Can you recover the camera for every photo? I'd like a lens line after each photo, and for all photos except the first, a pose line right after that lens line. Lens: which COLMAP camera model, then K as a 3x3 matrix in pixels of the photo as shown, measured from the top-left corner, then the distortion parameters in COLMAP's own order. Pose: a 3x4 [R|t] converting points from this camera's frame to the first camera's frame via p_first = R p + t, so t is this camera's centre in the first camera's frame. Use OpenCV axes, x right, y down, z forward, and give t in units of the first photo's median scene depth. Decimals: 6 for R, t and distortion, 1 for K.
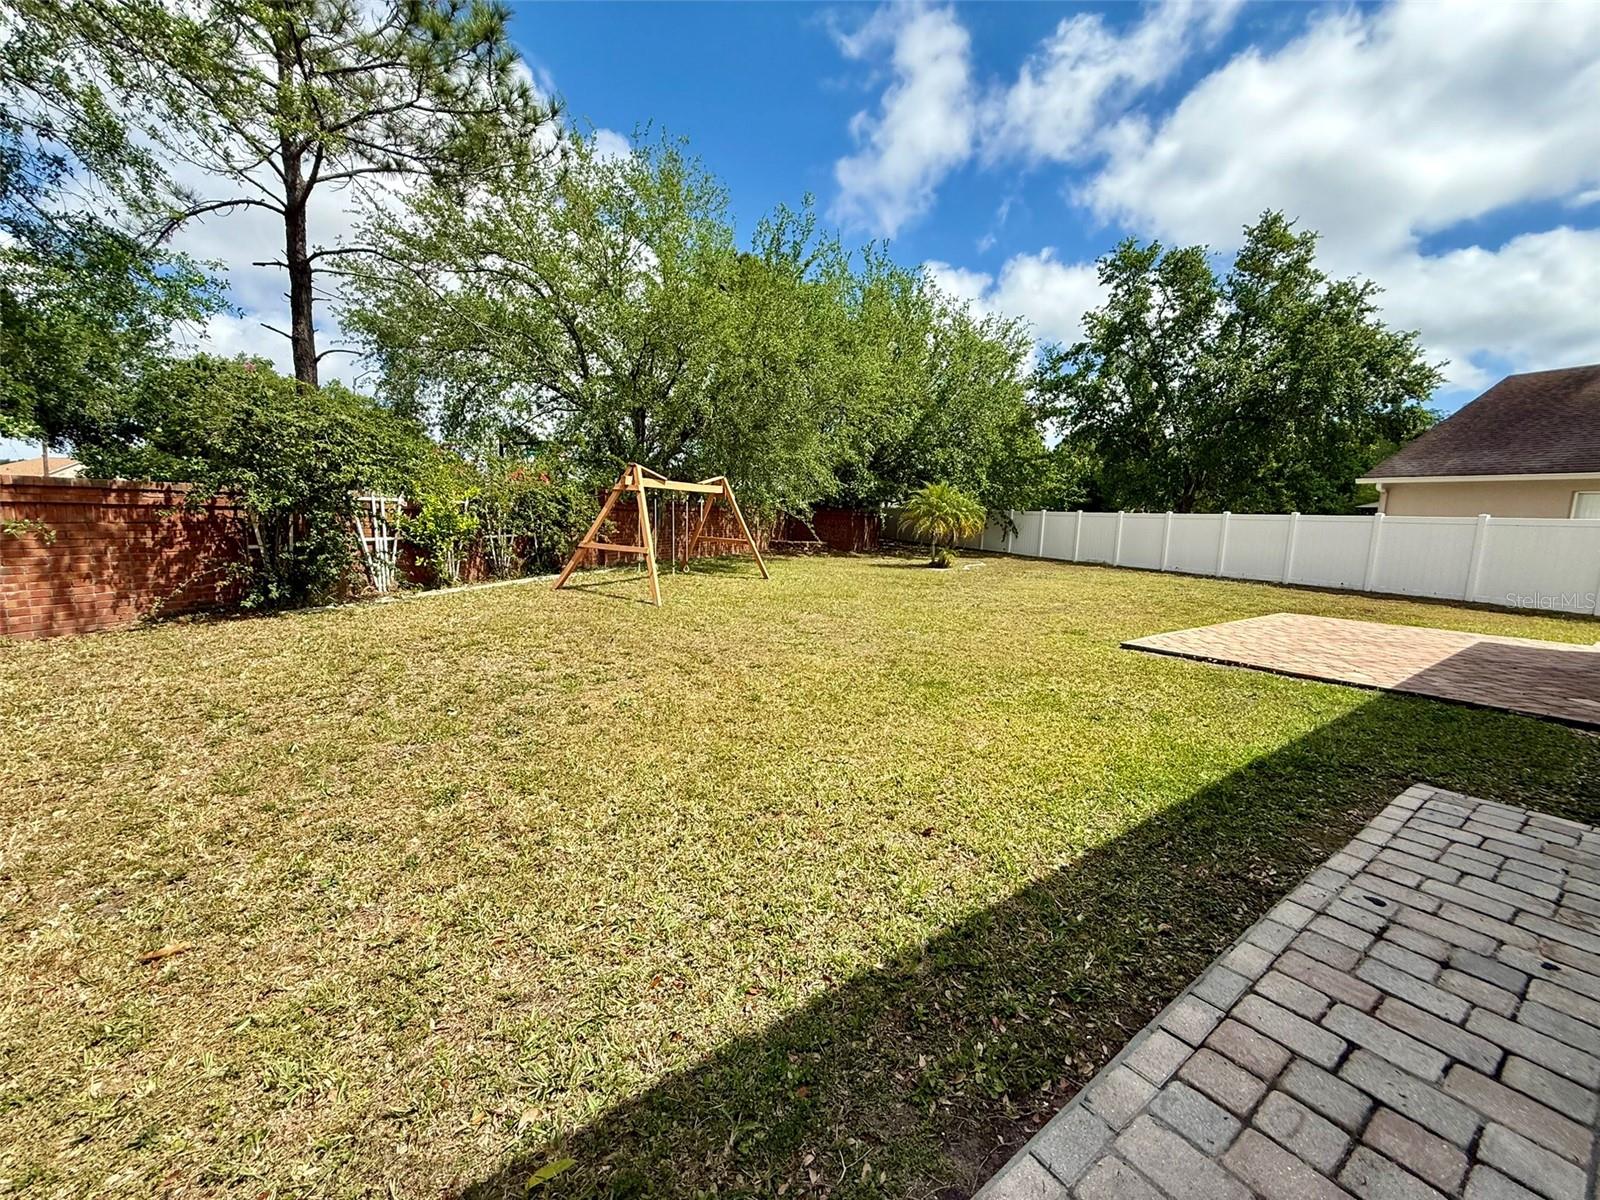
lens RADIAL K [[635.6, 0, 801.0], [0, 635.6, 604.7], [0, 0, 1]] dist [-0.001452, 0.000977]
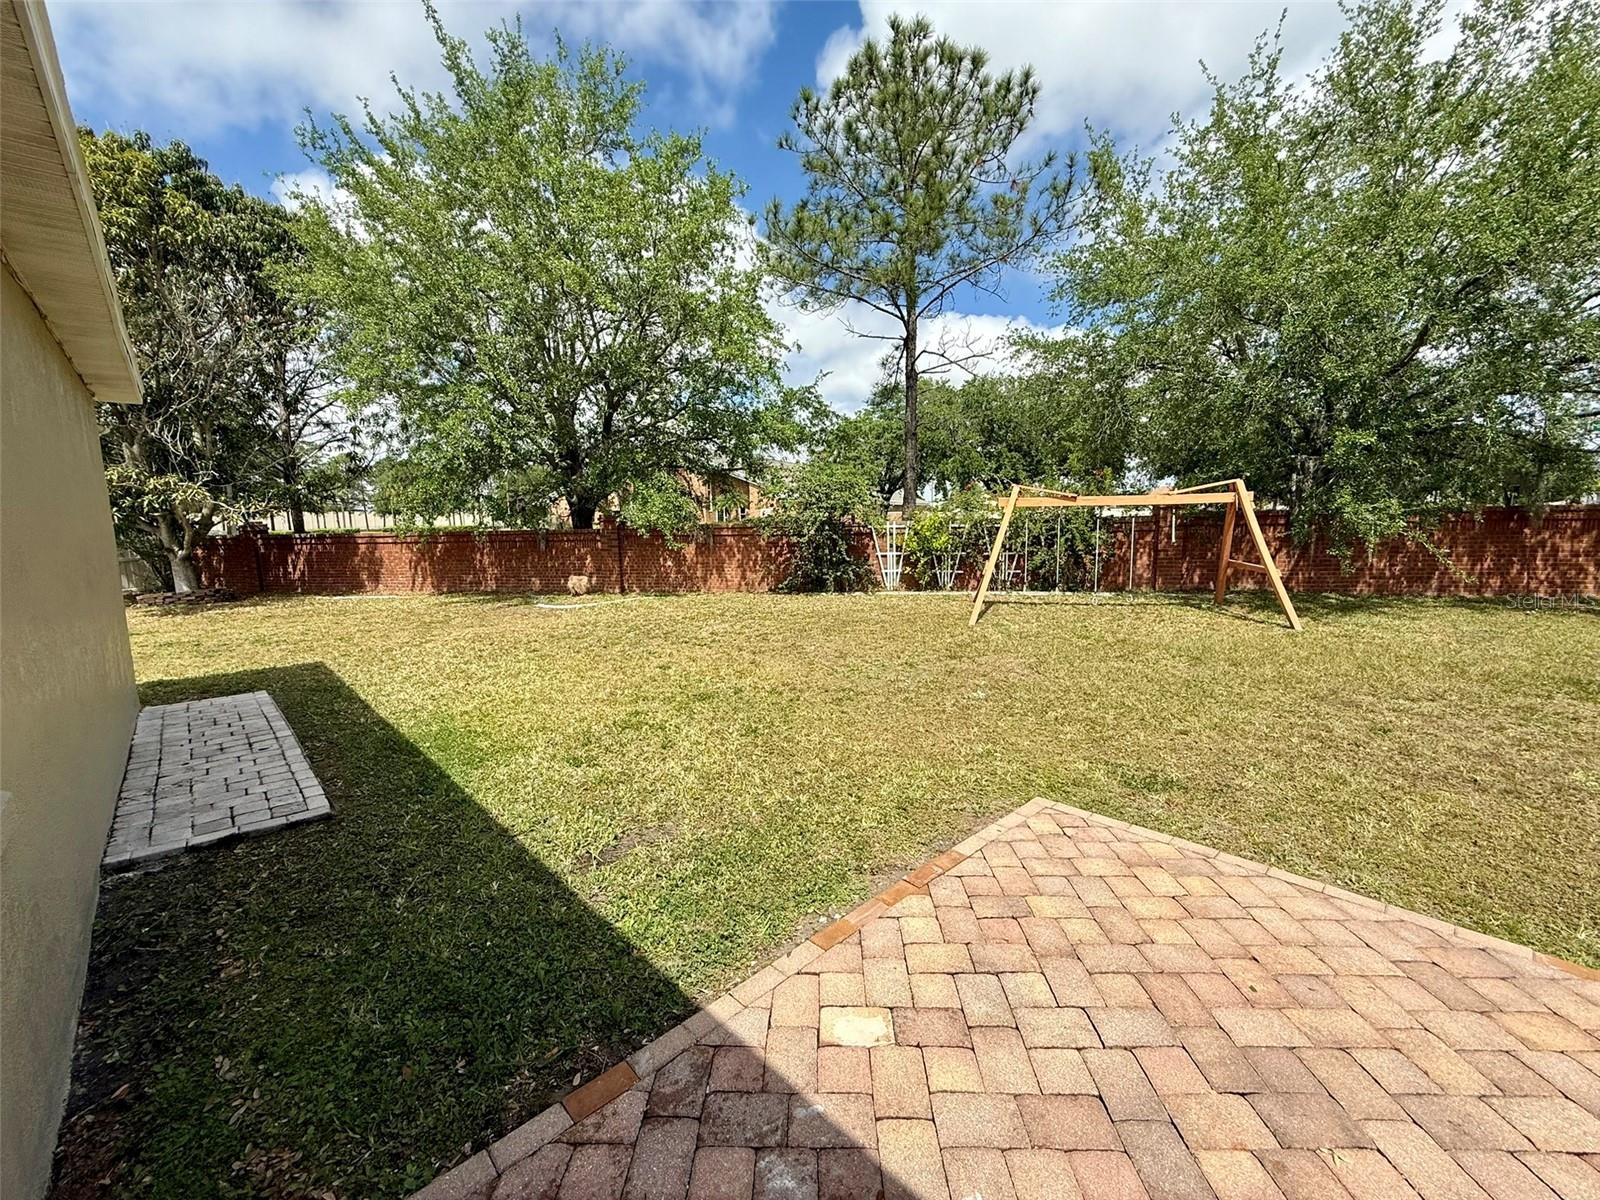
lens RADIAL K [[635.6, 0, 802.1], [0, 635.6, 600.4], [0, 0, 1]] dist [-0.001452, 0.000977]
pose [[0.140696, 0.095451, -0.985441, 2.276953], [-0.114046, 0.990278, 0.079637, -0.262535], [0.983462, 0.101181, 0.150214, 1.718084]]
